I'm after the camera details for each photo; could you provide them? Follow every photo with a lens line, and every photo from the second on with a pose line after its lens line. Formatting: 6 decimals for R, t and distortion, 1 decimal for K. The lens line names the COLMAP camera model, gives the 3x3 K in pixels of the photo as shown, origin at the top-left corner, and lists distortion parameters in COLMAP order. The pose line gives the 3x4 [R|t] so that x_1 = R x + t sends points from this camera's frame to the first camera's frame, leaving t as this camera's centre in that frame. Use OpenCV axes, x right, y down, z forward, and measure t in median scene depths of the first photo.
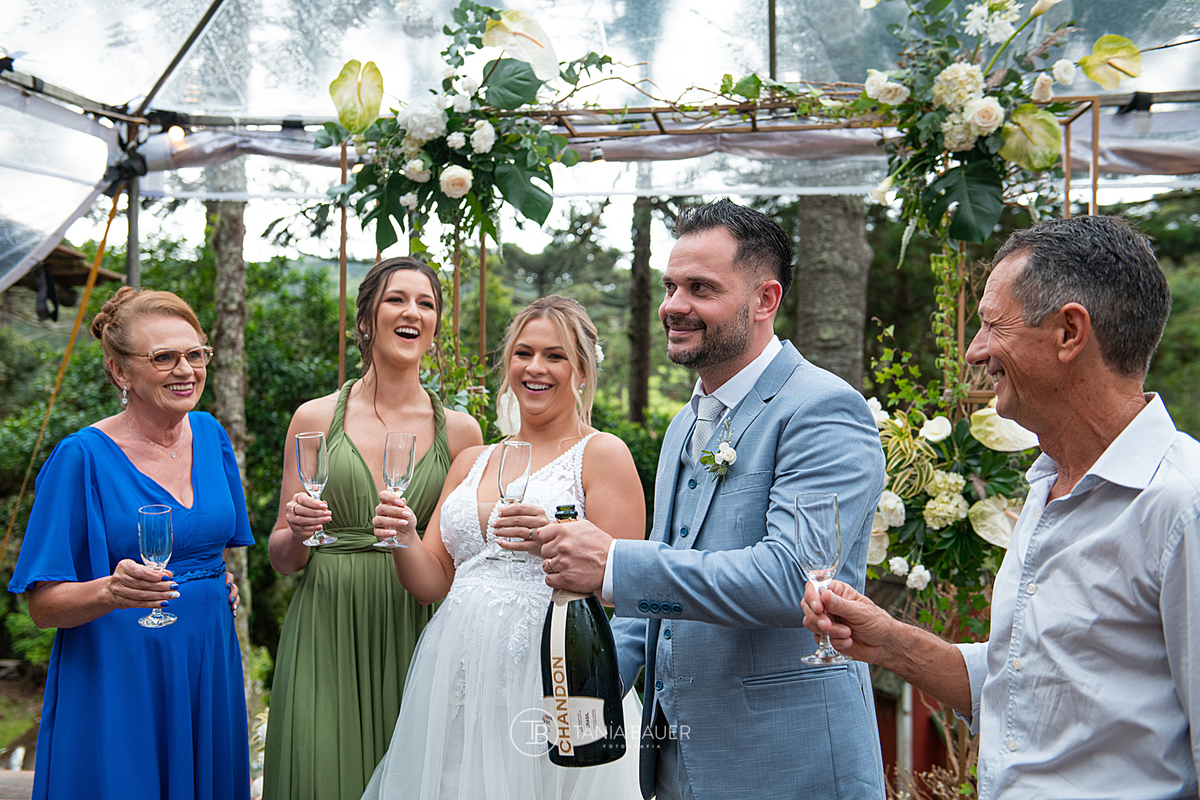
lens RADIAL K [[1302.7, 0, 590.2], [0, 1302.7, 401.7], [0, 0, 1]] dist [0.073944, 0.000000]
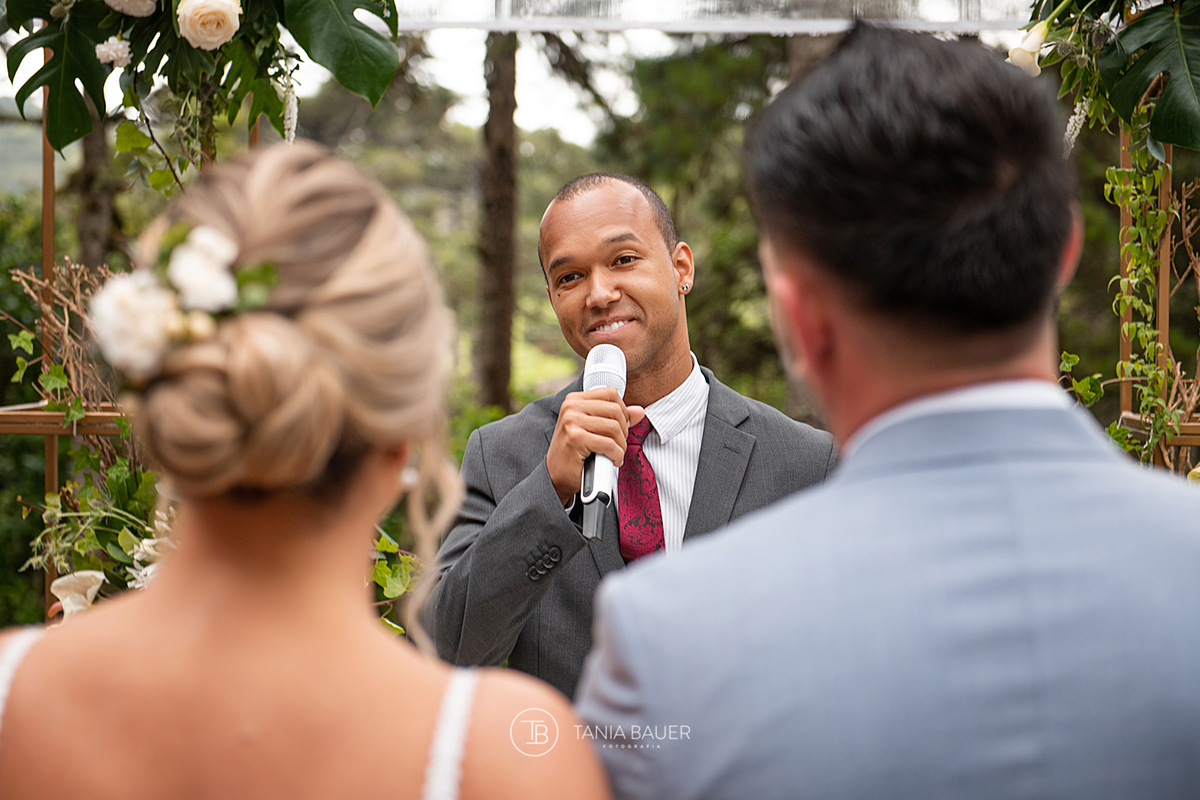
lens RADIAL K [[2240.4, 0, 604.0], [0, 2240.4, 406.7], [0, 0, 1]] dist [0.064774, 0.000000]
pose [[0.995982, -0.002070, 0.089533, -0.027374], [-0.000084, 0.999711, 0.024048, -0.037262], [-0.089557, -0.023959, 0.995693, 0.106159]]
